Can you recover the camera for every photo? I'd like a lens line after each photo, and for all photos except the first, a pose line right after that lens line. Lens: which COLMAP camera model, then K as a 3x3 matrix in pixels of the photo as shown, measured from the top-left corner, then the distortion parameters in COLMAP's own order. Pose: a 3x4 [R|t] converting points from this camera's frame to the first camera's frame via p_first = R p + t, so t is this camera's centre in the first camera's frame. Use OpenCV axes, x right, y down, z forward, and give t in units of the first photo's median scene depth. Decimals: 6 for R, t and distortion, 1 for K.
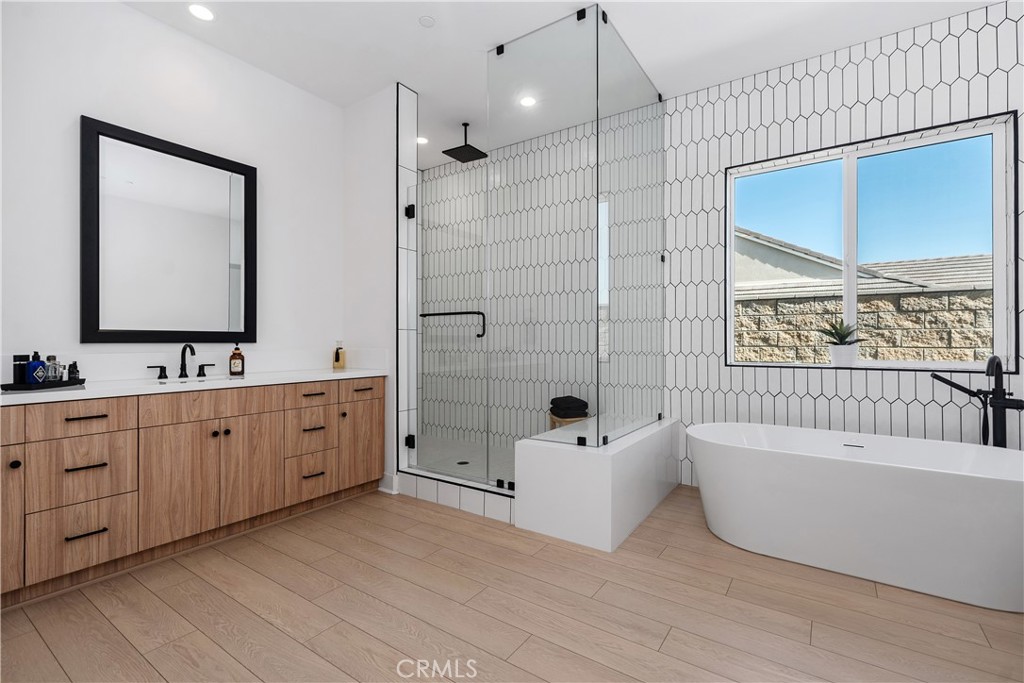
lens RADIAL K [[469.5, 0, 508.7], [0, 469.5, 337.0], [0, 0, 1]] dist [0.001827, -0.000775]
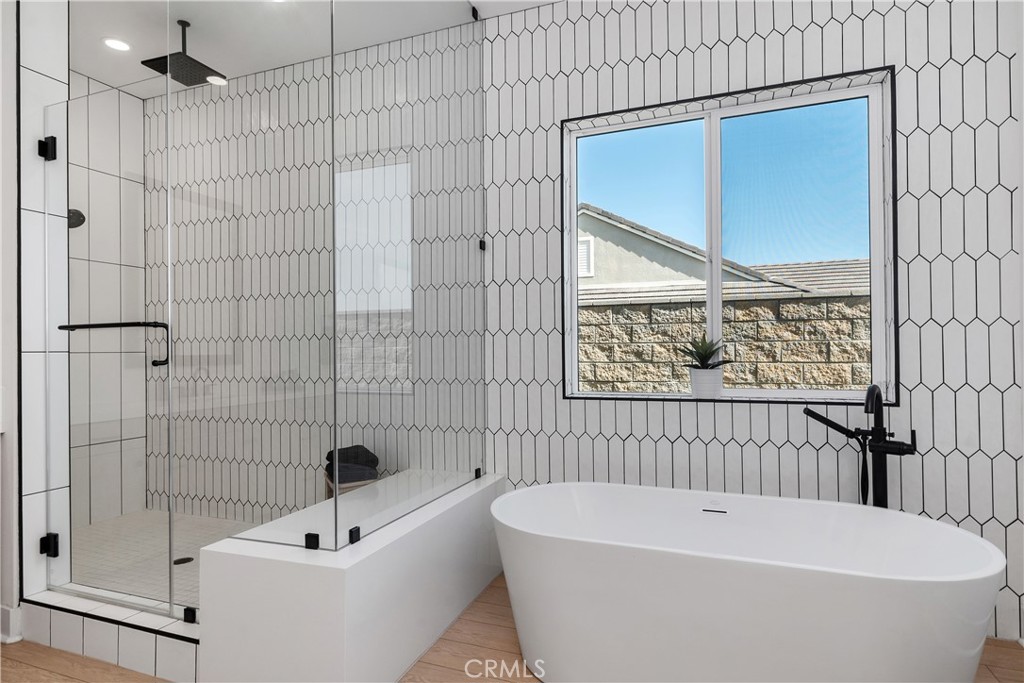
lens RADIAL K [[575.5, 0, 512.2], [0, 575.5, 345.4], [0, 0, 1]] dist [-0.001286, -0.000580]
pose [[0.969633, -0.007824, 0.244440, 0.166592], [0.008283, 0.999965, -0.000847, -0.017944], [-0.244425, 0.002846, 0.969664, 0.167055]]
